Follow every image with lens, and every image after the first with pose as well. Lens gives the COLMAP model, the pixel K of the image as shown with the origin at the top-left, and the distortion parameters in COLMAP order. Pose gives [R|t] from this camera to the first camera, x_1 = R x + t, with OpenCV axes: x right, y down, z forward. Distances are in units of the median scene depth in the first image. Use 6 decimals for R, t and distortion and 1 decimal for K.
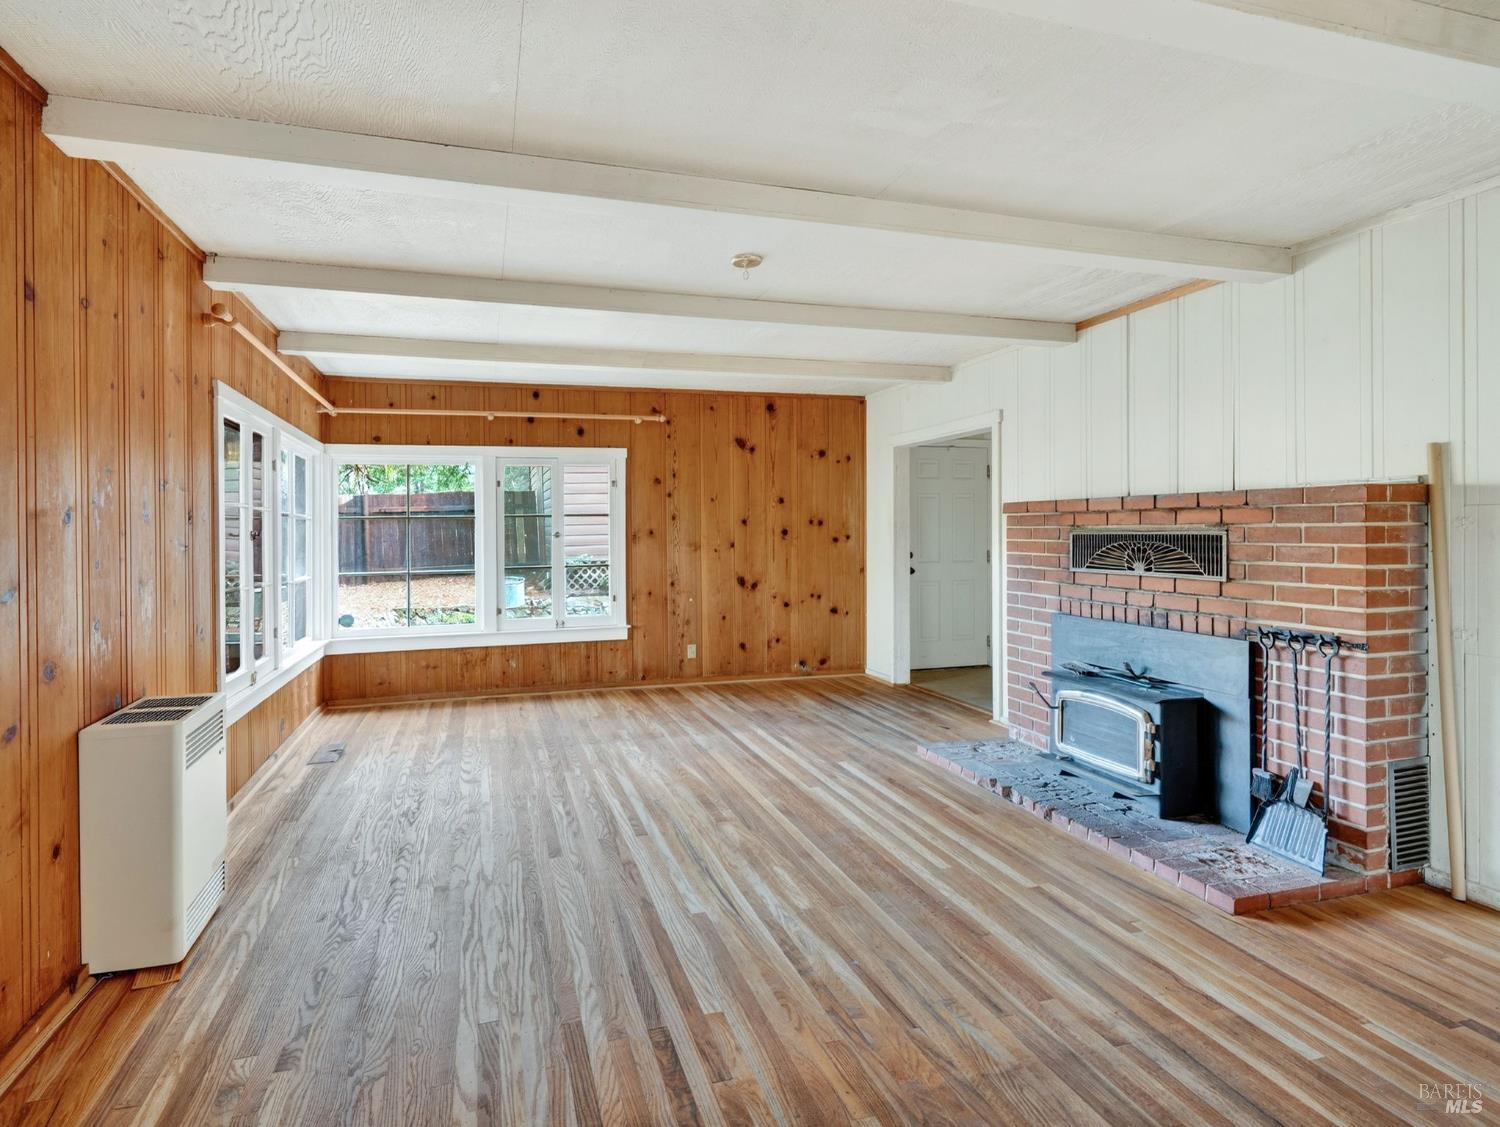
lens RADIAL K [[762.4, 0, 727.1], [0, 762.4, 536.7], [0, 0, 1]] dist [0.006488, -0.001835]
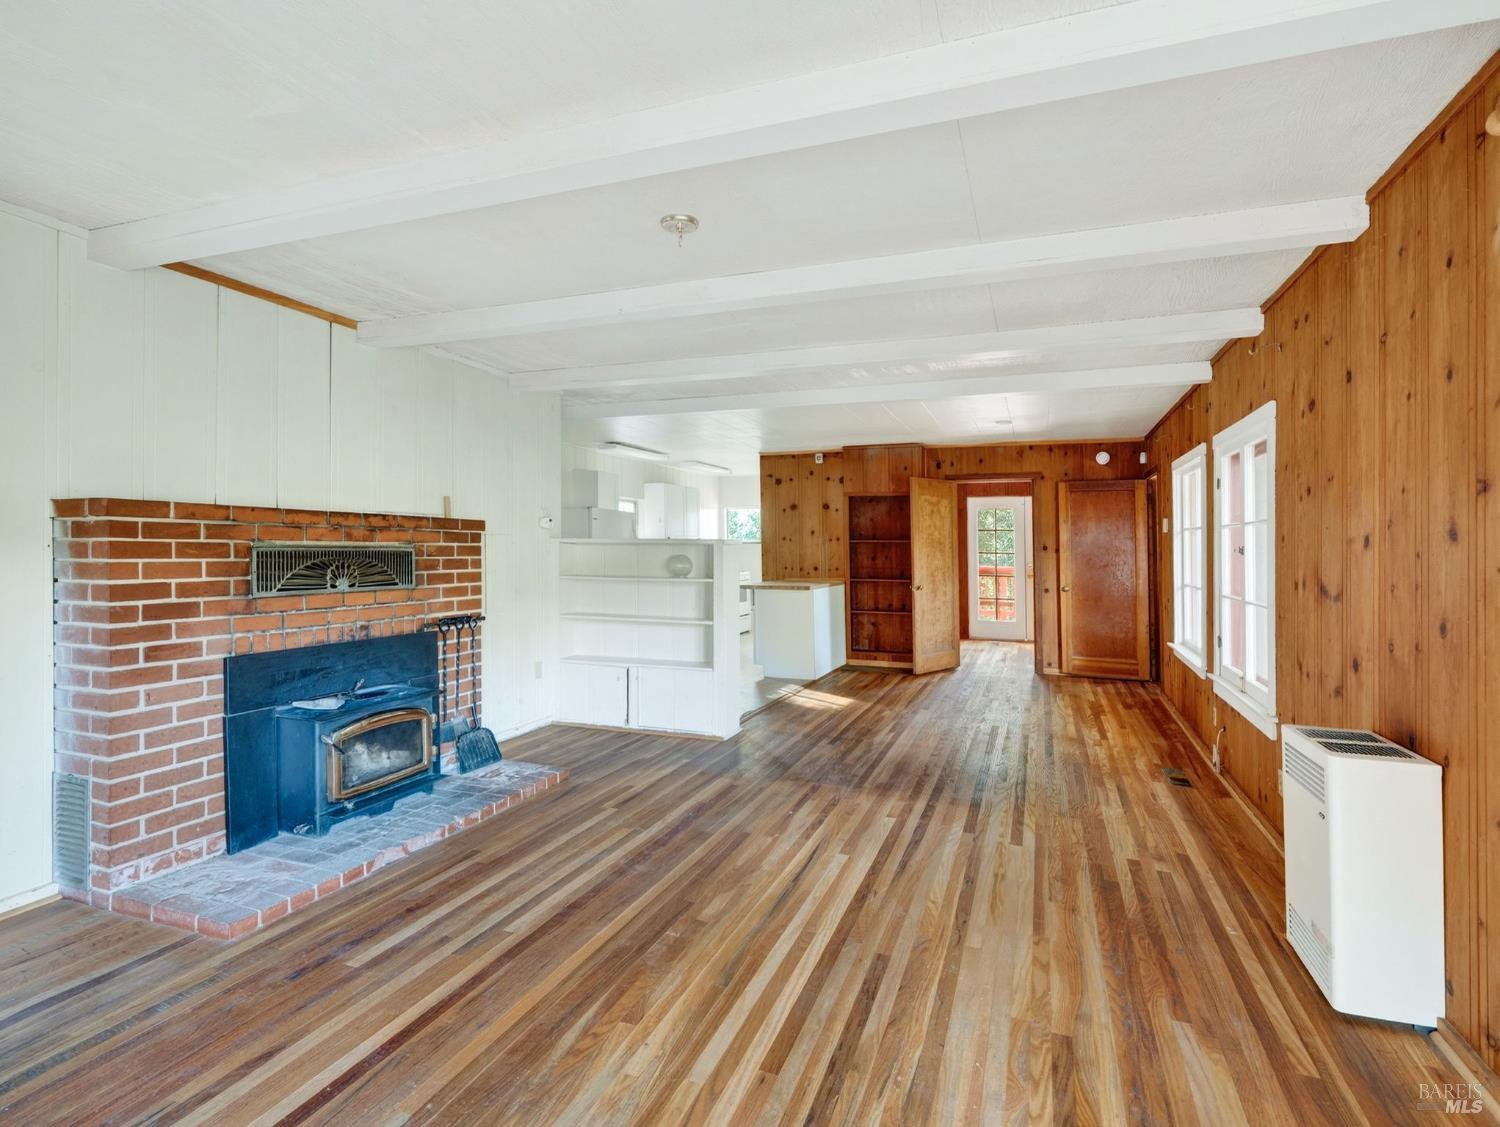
lens RADIAL K [[762.9, 0, 754.9], [0, 762.9, 534.3], [0, 0, 1]] dist [-0.007173, 0.004147]
pose [[-0.782824, 0.007738, 0.622195, -0.718143], [-0.000578, 0.999913, -0.013164, -0.017135], [-0.622243, -0.010664, -0.782751, 2.110870]]
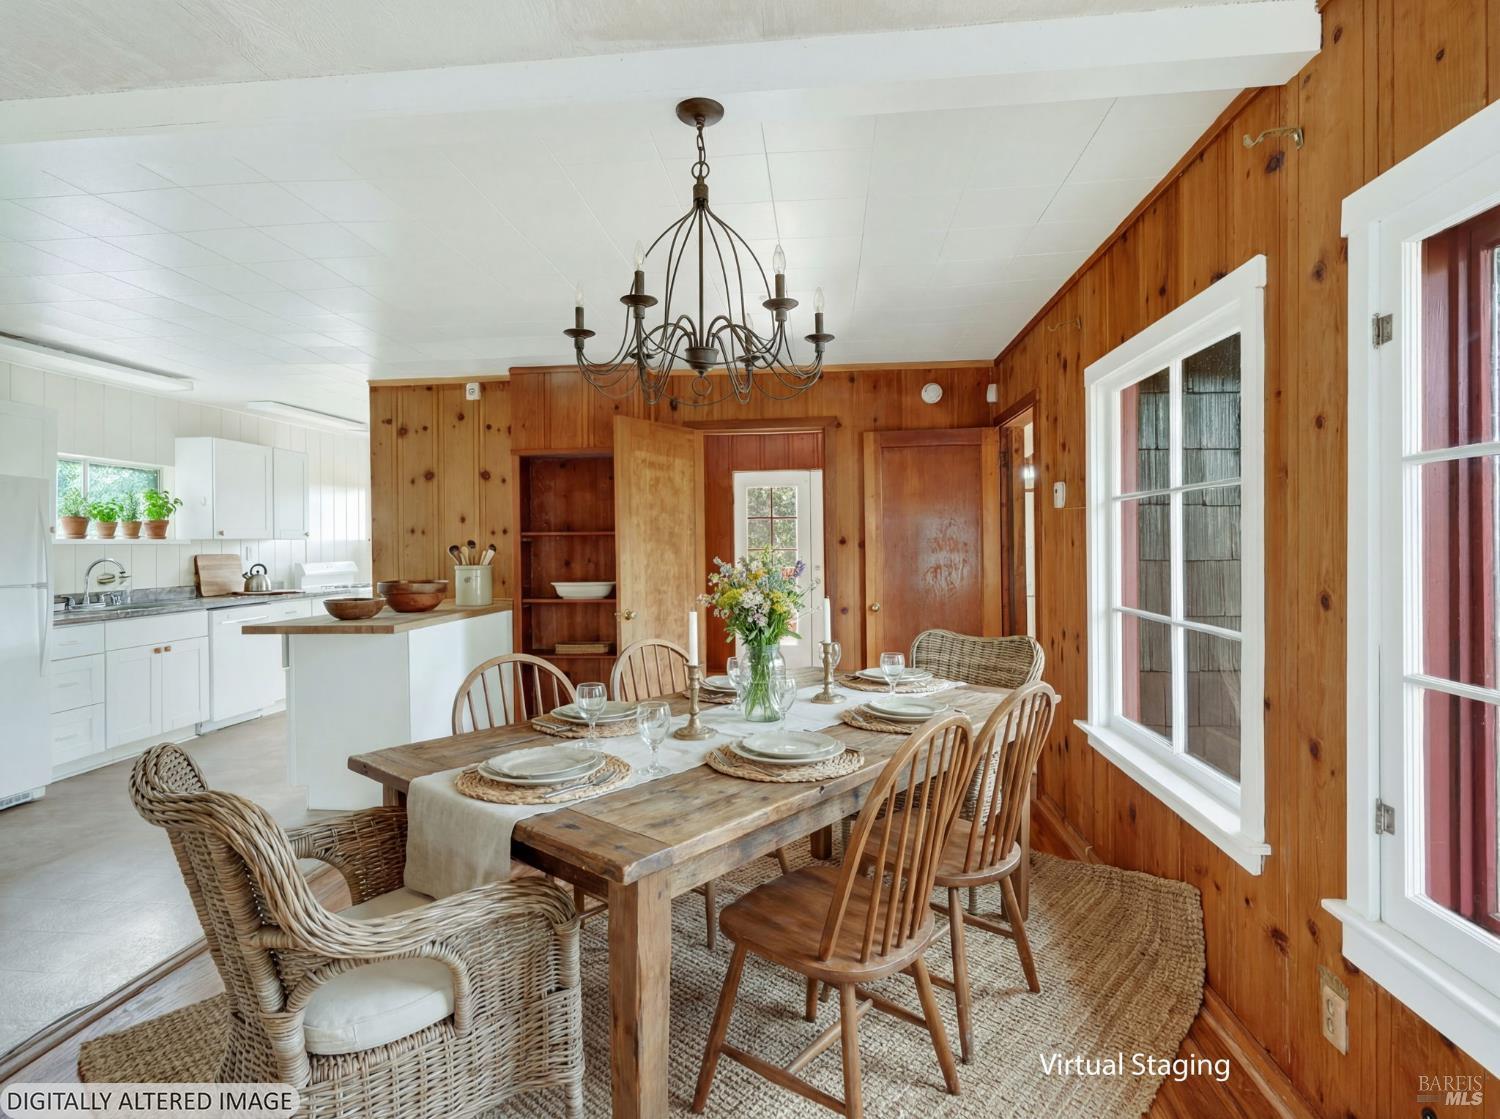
lens RADIAL K [[762.4, 0, 756.2], [0, 762.4, 535.0], [0, 0, 1]] dist [0.006488, -0.001835]
pose [[-0.918928, 0.015116, 0.394135, -0.252037], [0.013322, 0.999885, -0.007288, -0.007595], [-0.394200, -0.001446, -0.919024, 0.754068]]
